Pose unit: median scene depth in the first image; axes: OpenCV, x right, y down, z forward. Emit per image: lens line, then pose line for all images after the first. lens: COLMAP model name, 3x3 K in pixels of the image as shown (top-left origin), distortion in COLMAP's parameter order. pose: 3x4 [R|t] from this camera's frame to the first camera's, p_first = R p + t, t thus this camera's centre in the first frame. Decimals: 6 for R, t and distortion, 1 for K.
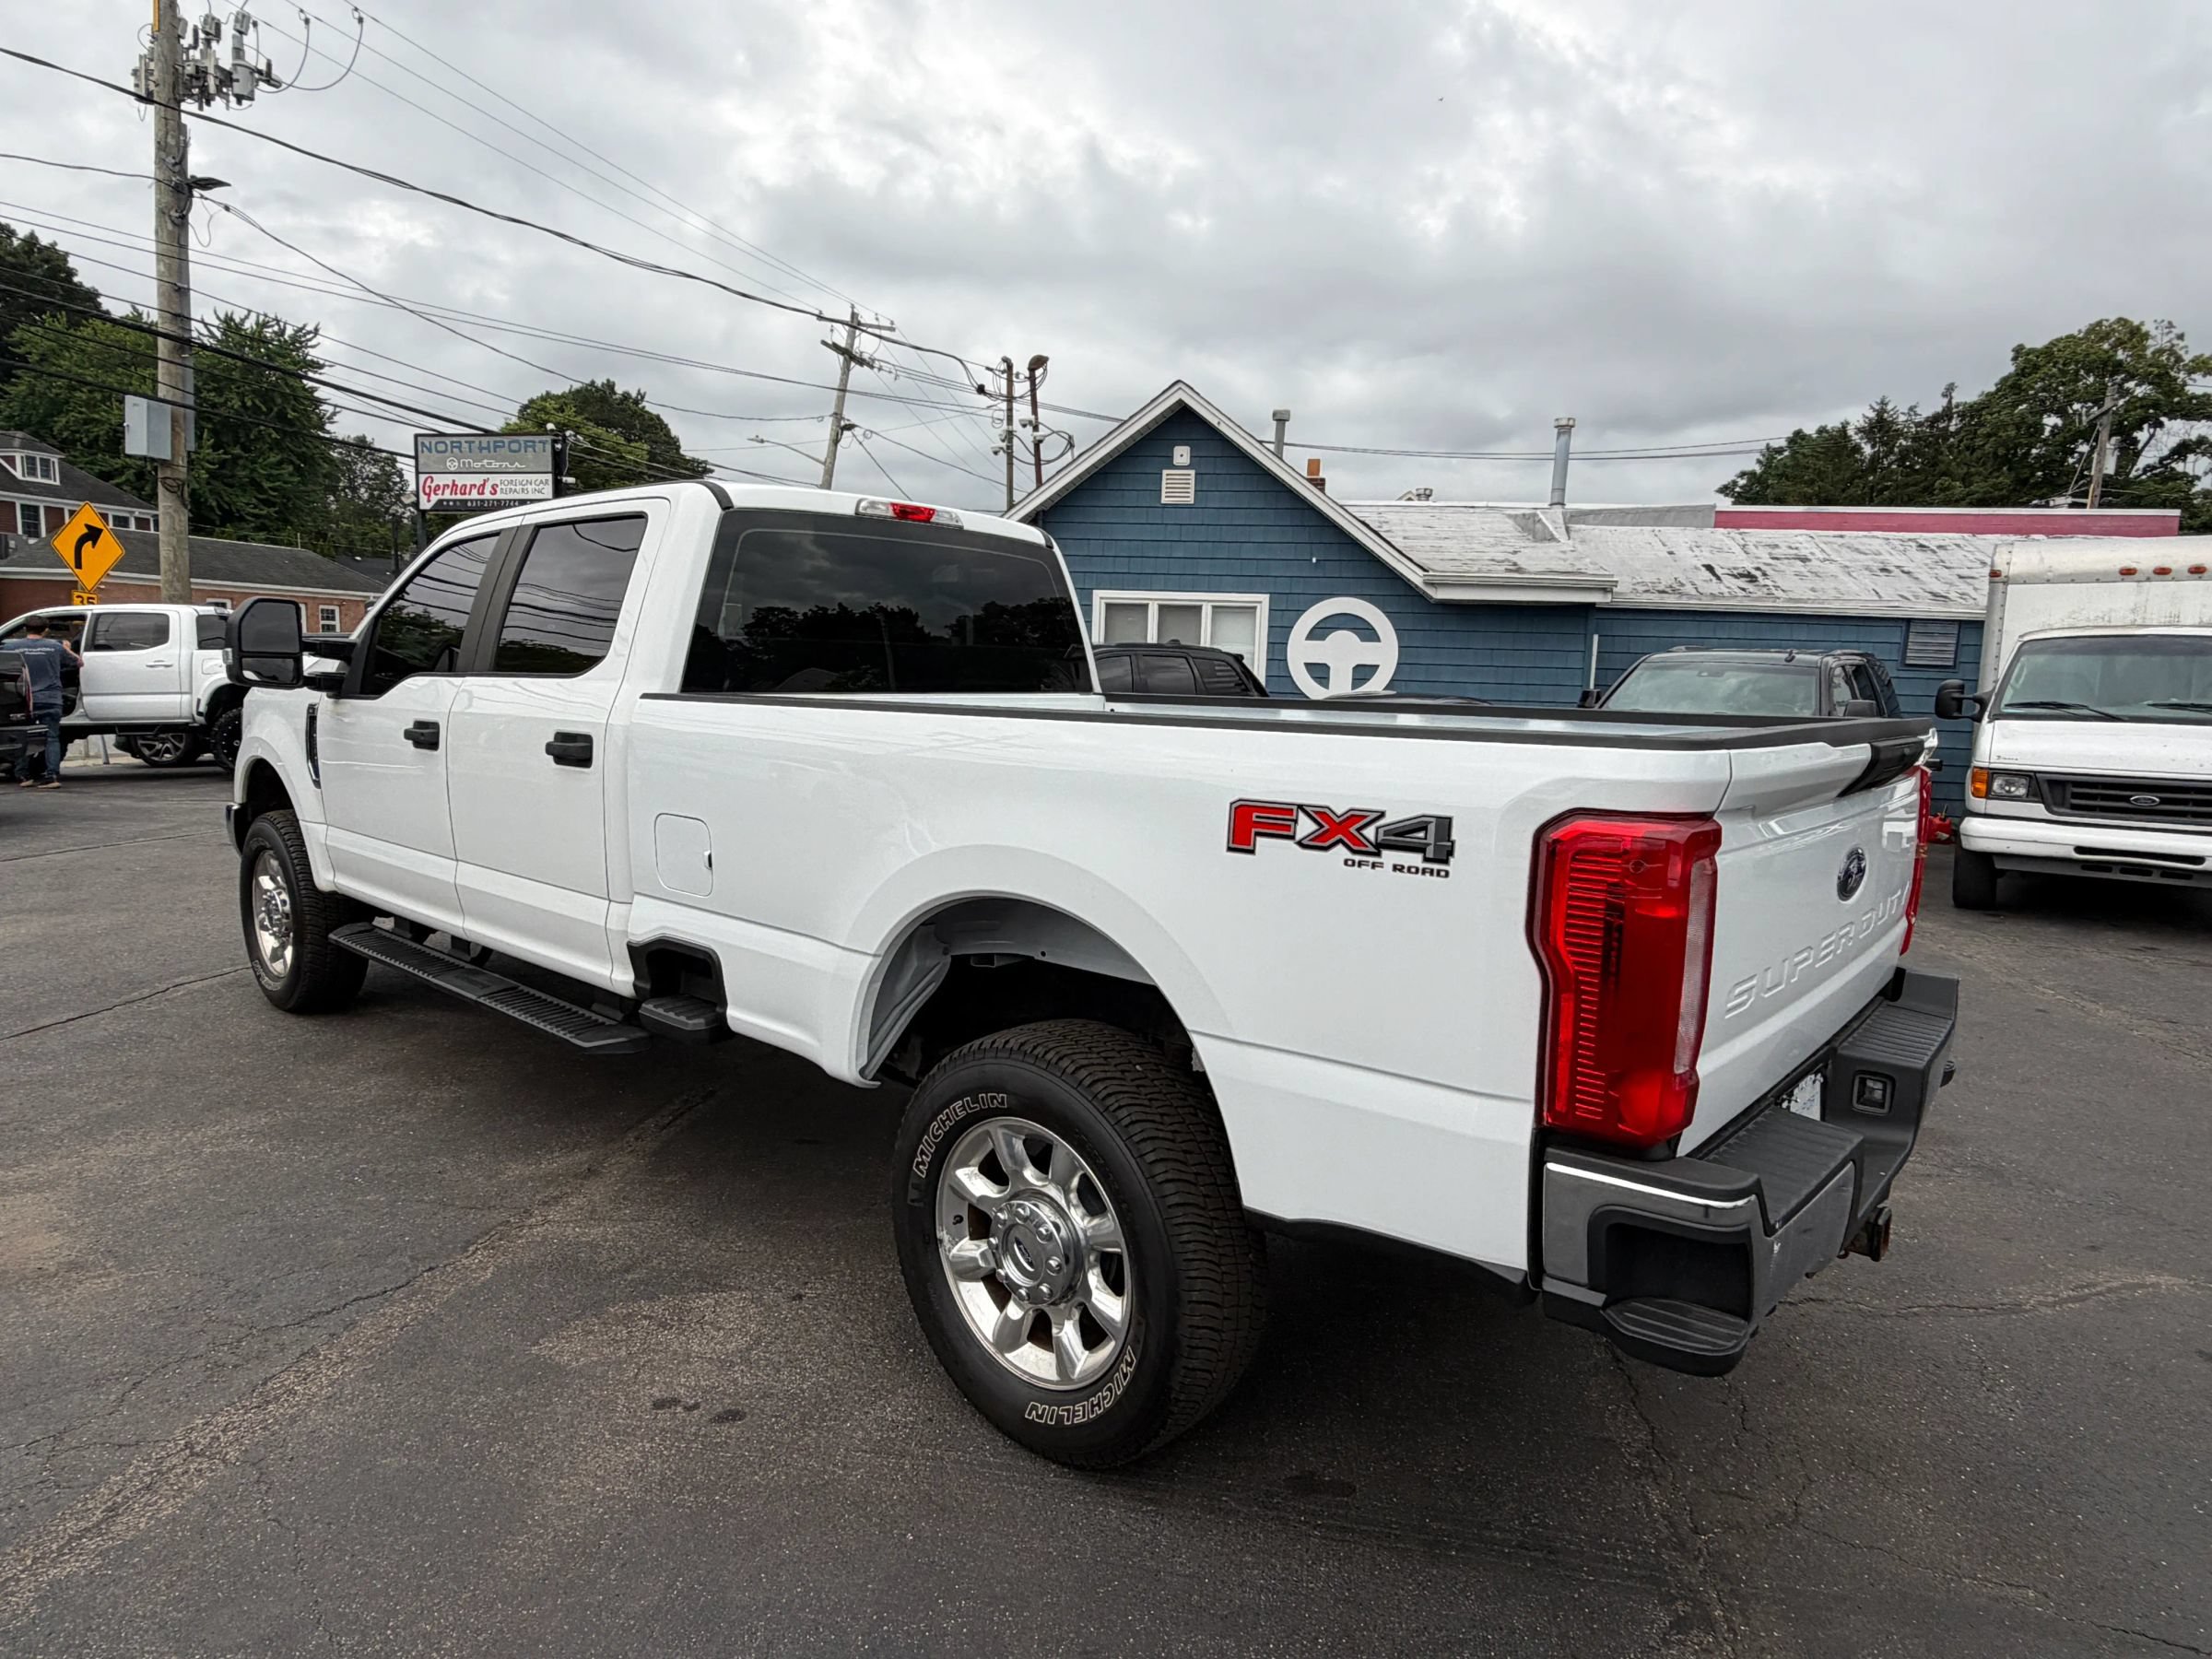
lens RADIAL K [[1279.5, 0, 1097.5], [0, 1279.5, 833.5], [0, 0, 1]] dist [-0.000736, 0.002768]
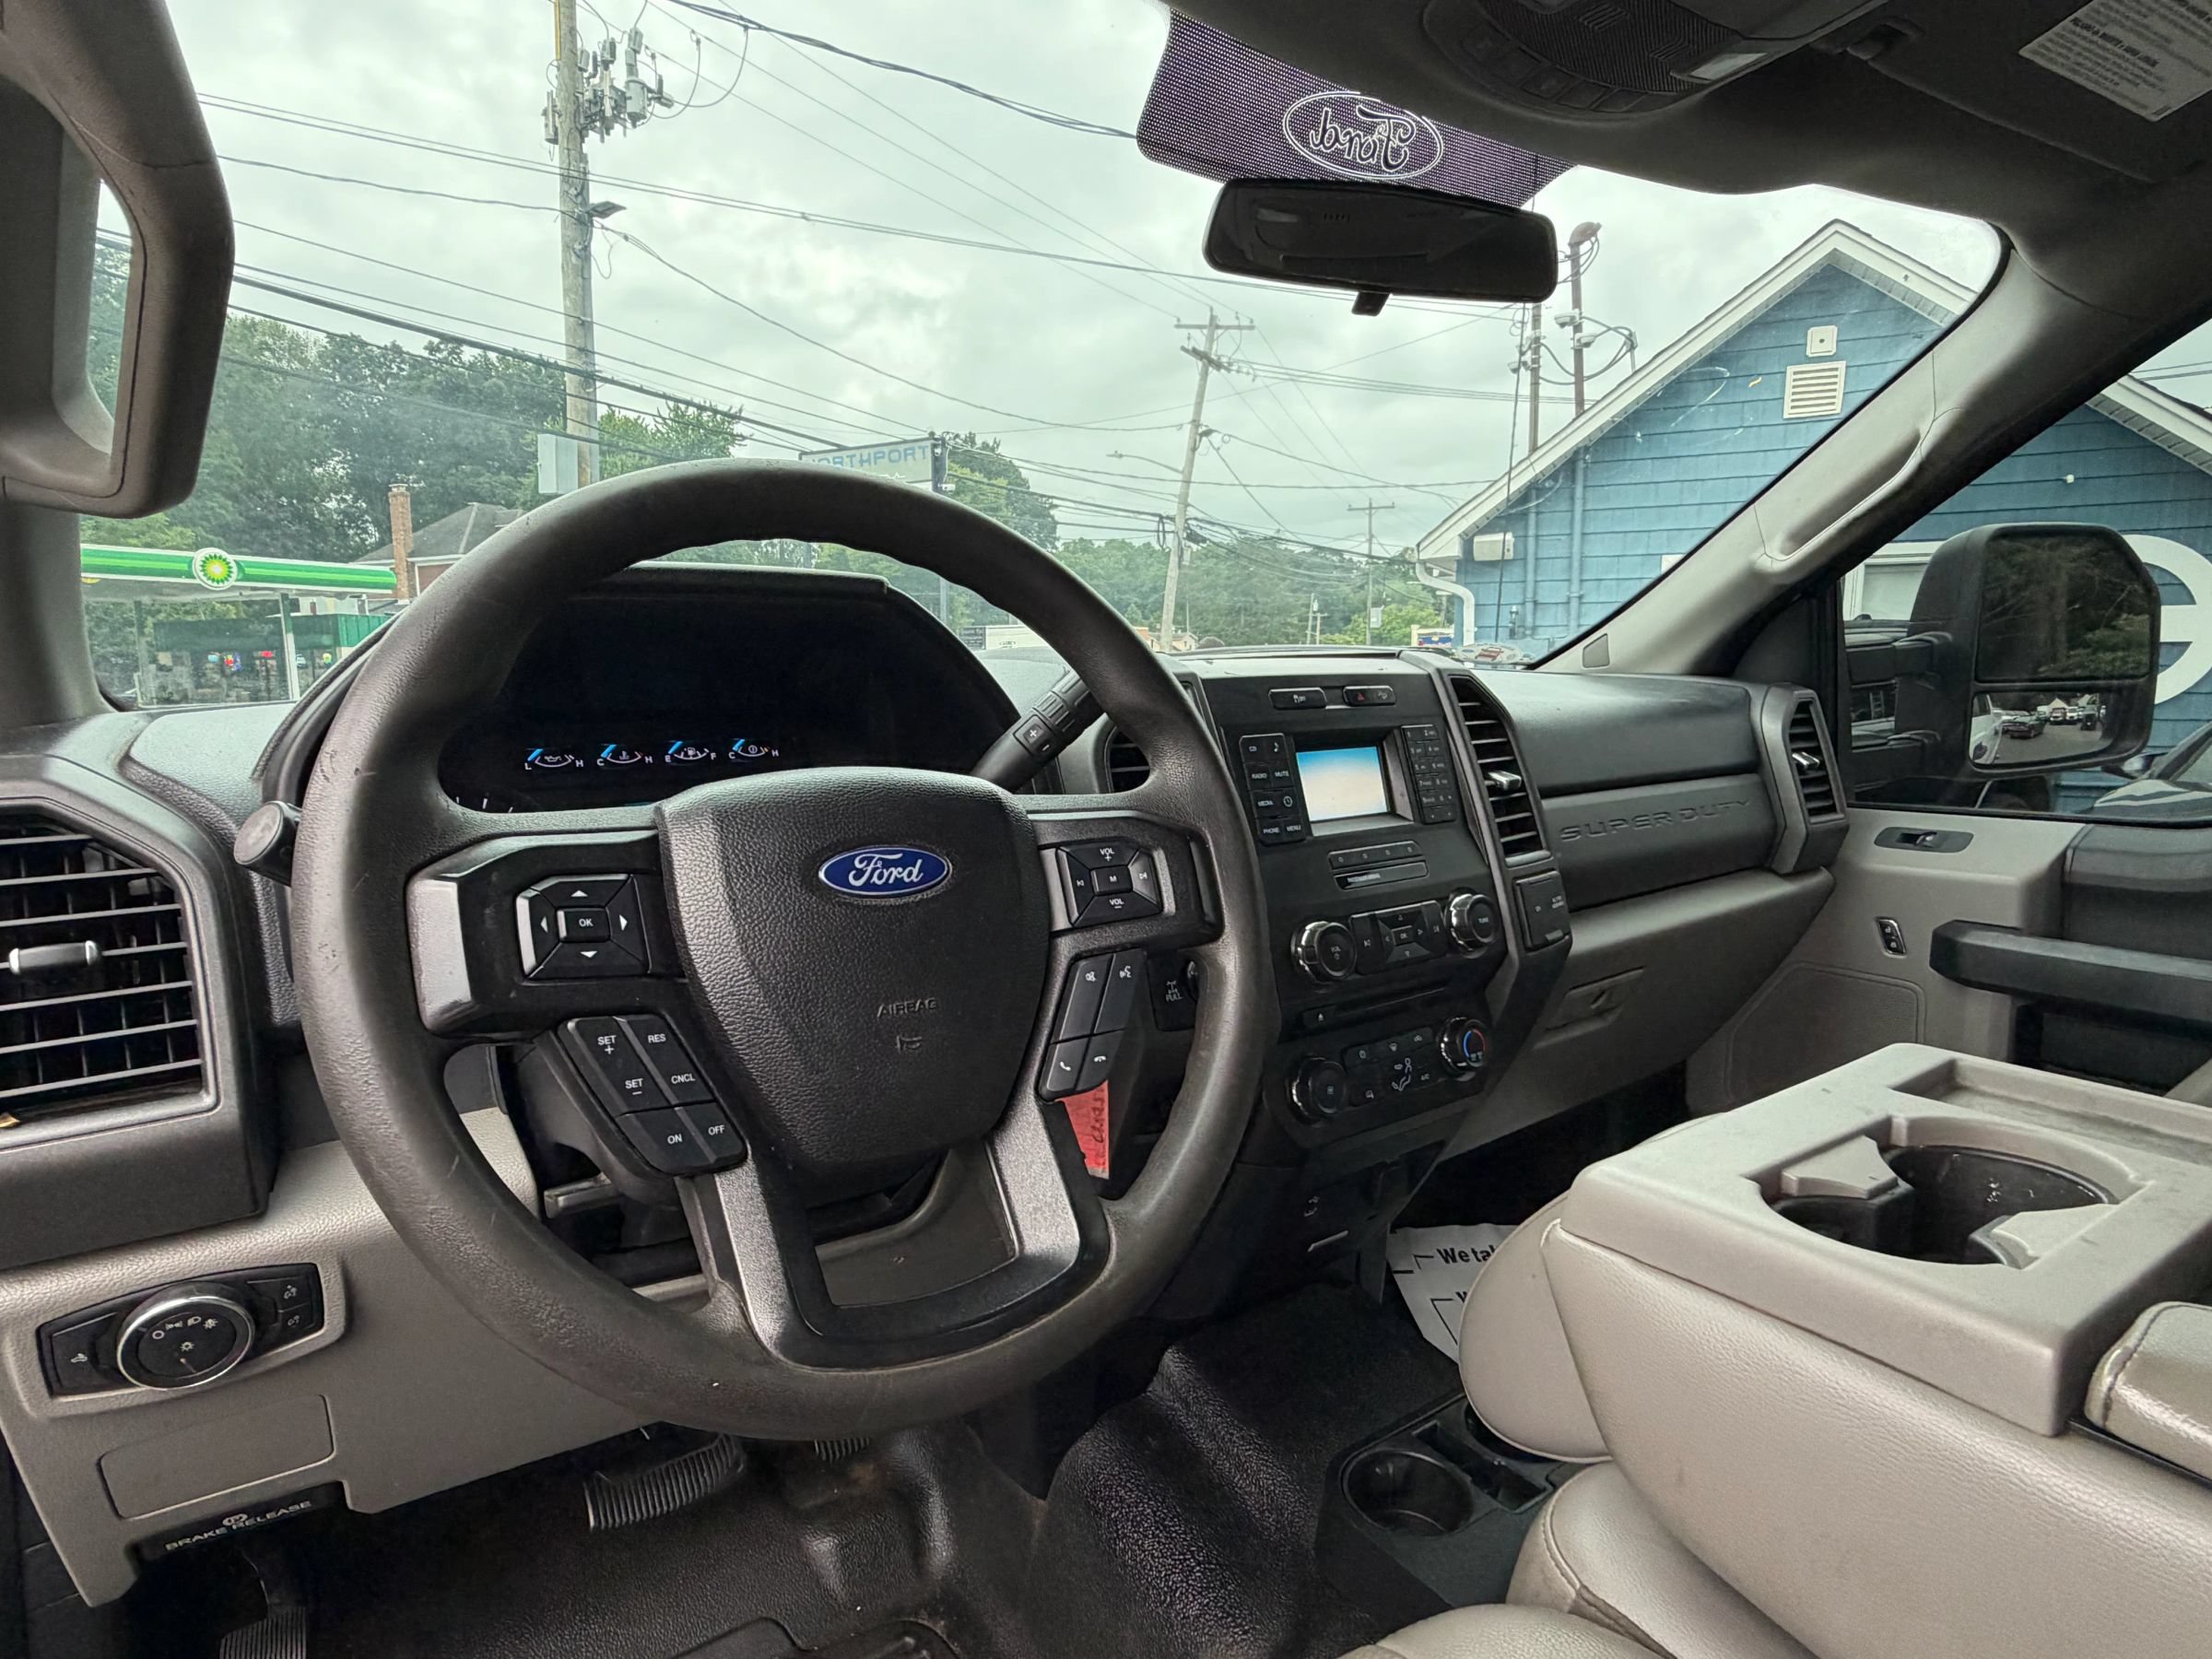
lens RADIAL K [[1150.4, 0, 1080.1], [0, 1150.4, 836.3], [0, 0, 1]] dist [0.001156, 0.000125]
pose [[0.964245, -0.001225, -0.265009, -0.144840], [0.004028, 0.999942, 0.010035, -0.045623], [0.264981, -0.010744, 0.964194, 0.314334]]
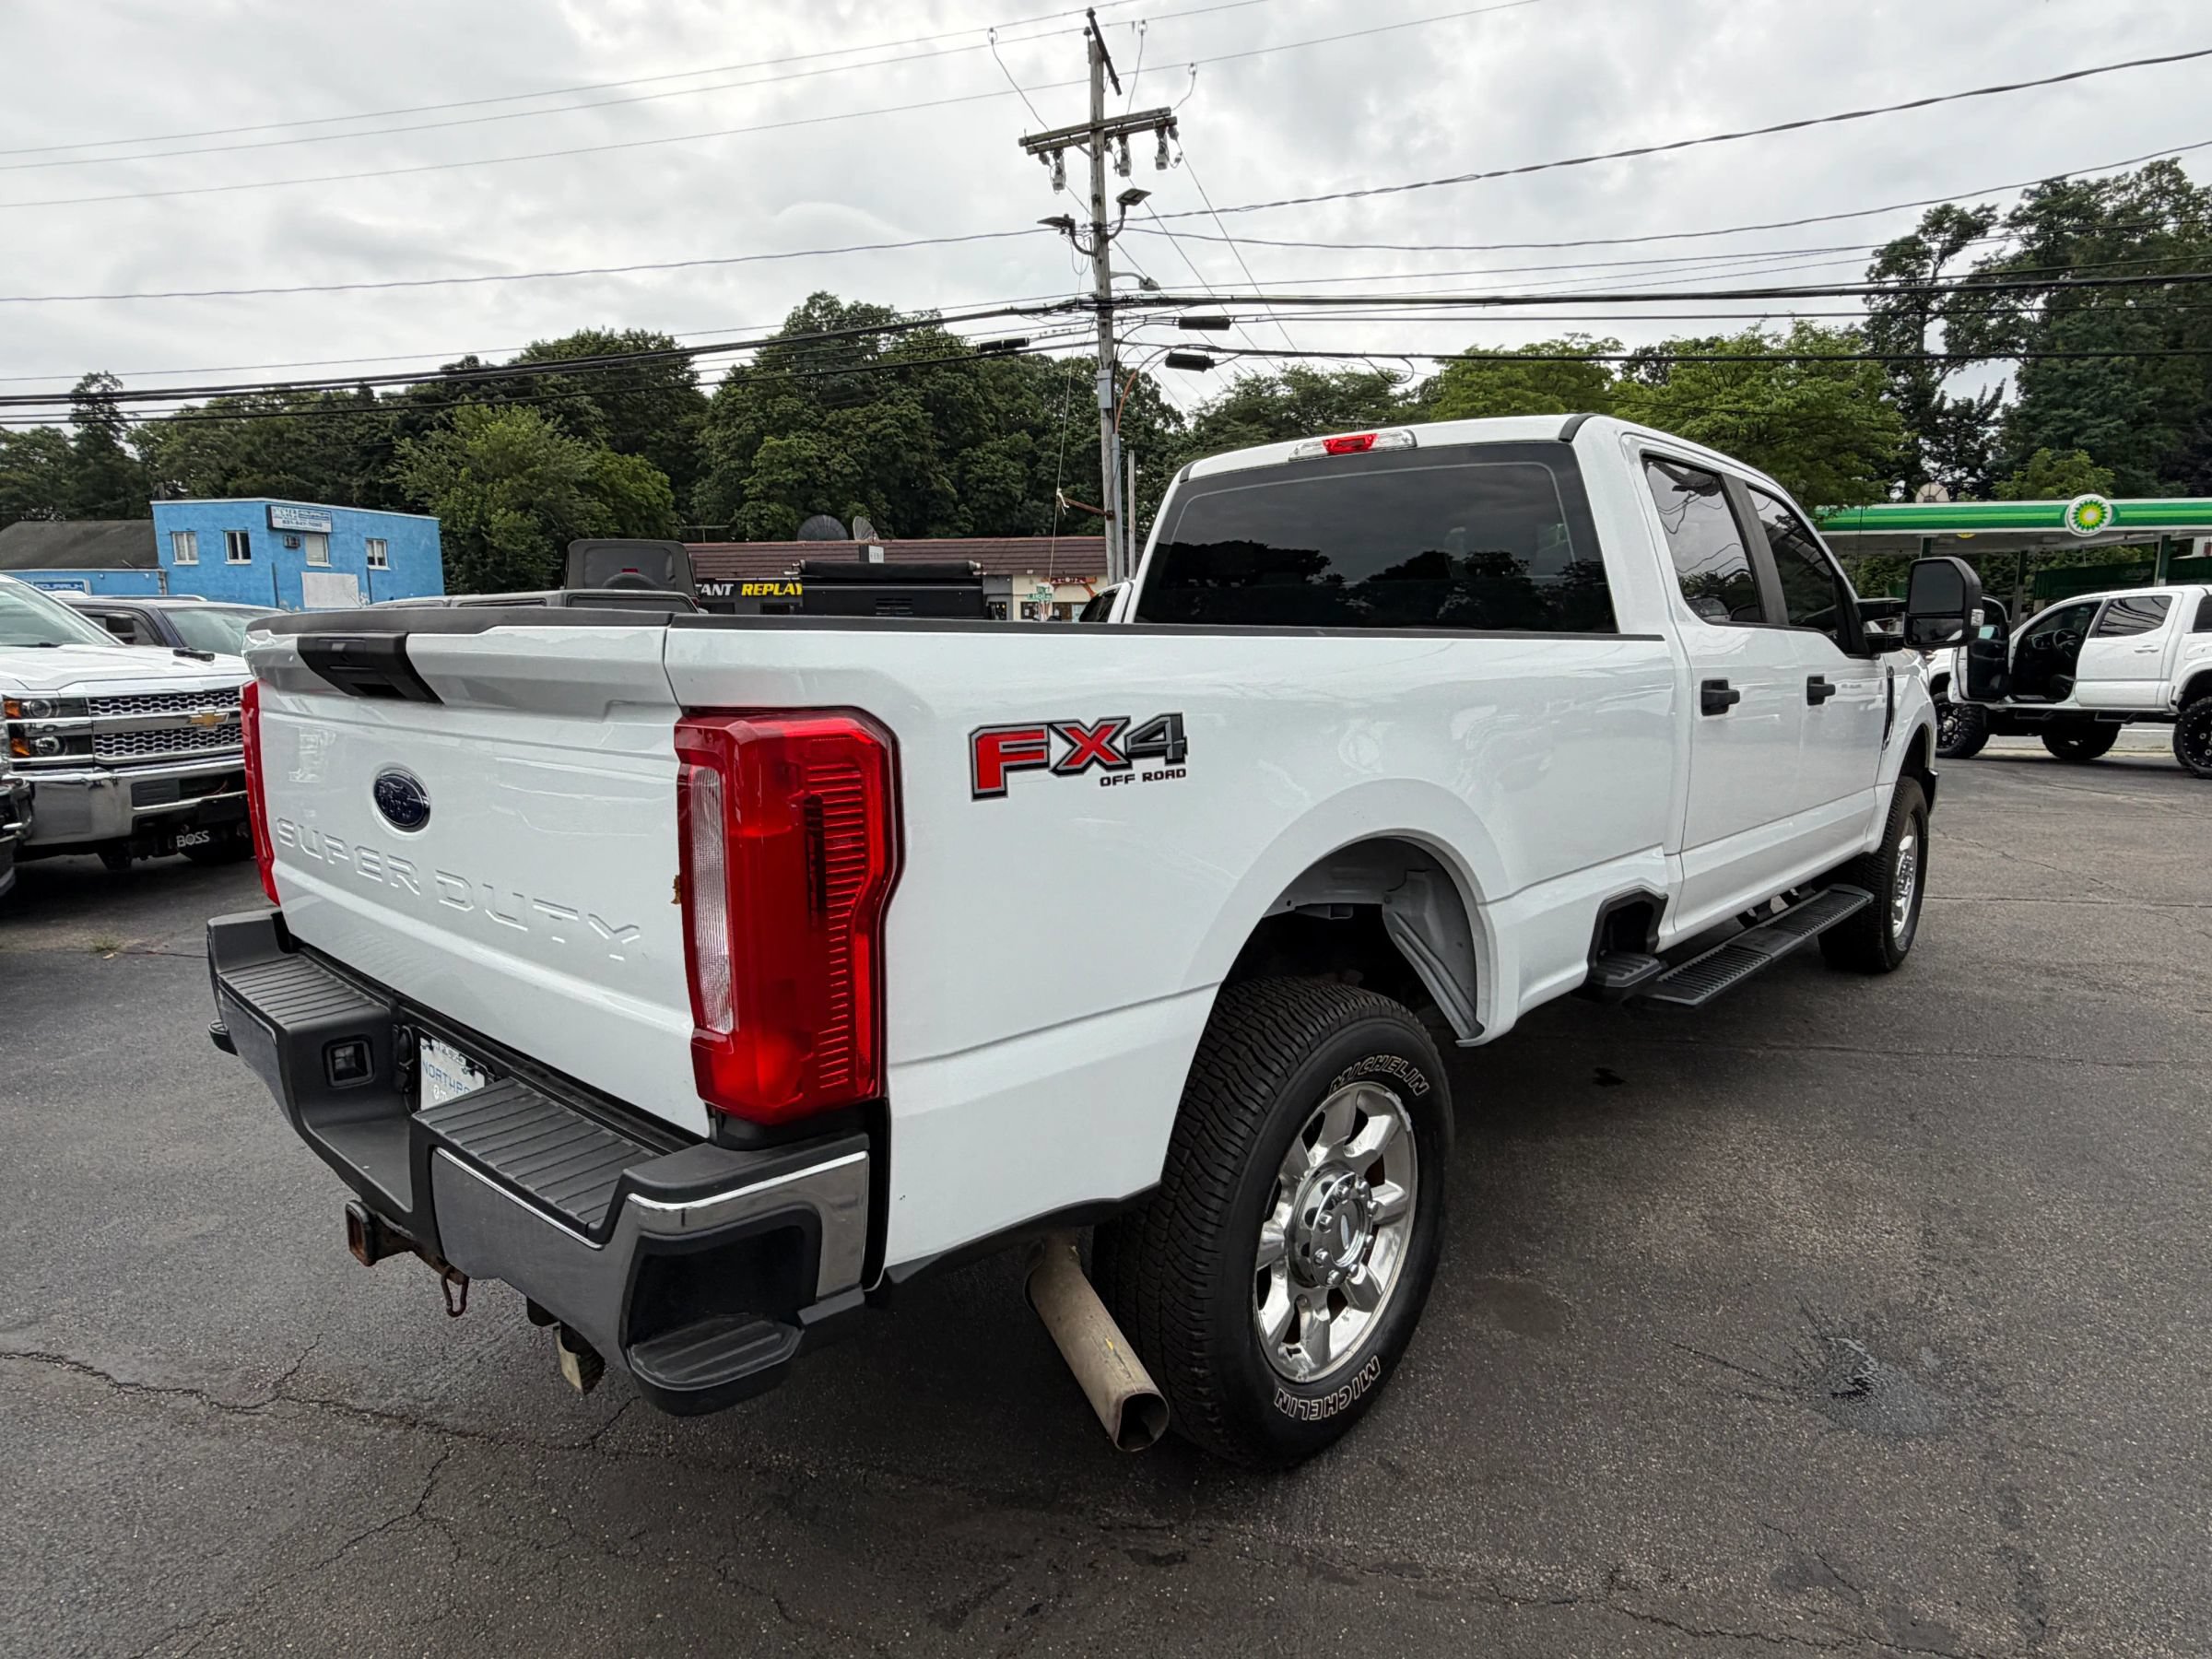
lens RADIAL K [[1275.3, 0, 1106.0], [0, 1275.3, 829.5], [0, 0, 1]] dist [0.000829, -0.003998]
pose [[-0.019069, 0.125587, -0.991899, 0.234265], [-0.130286, 0.983308, 0.127004, -0.019078], [0.991293, 0.131653, -0.002388, 0.243727]]
